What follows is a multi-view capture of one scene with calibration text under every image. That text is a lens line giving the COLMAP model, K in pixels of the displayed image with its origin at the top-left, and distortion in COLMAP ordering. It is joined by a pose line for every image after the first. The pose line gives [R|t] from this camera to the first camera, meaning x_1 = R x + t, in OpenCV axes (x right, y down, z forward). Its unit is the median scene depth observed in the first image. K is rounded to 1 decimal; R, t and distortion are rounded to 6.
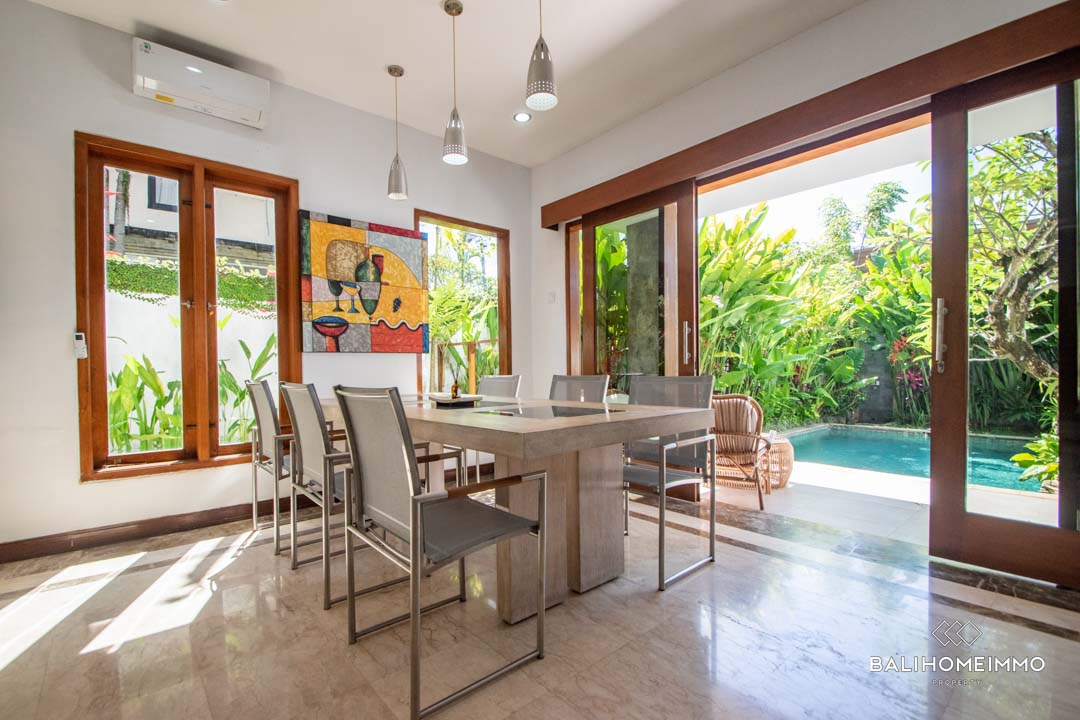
lens RADIAL K [[473.1, 0, 516.5], [0, 473.1, 373.8], [0, 0, 1]] dist [0.003857, -0.011506]
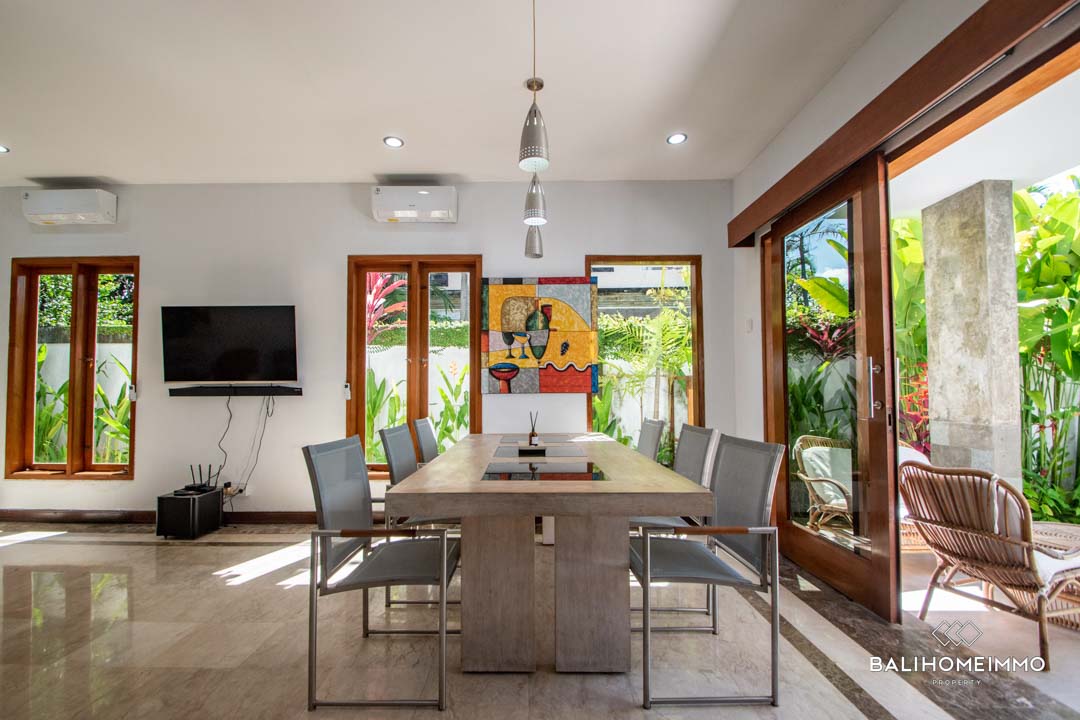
lens RADIAL K [[473.1, 0, 516.5], [0, 473.1, 373.8], [0, 0, 1]] dist [0.003857, -0.011506]
pose [[0.763899, -0.015341, -0.645153, 0.384409], [-0.014183, 0.999077, -0.040550, -0.046571], [0.645180, 0.040127, 0.762976, 0.121909]]
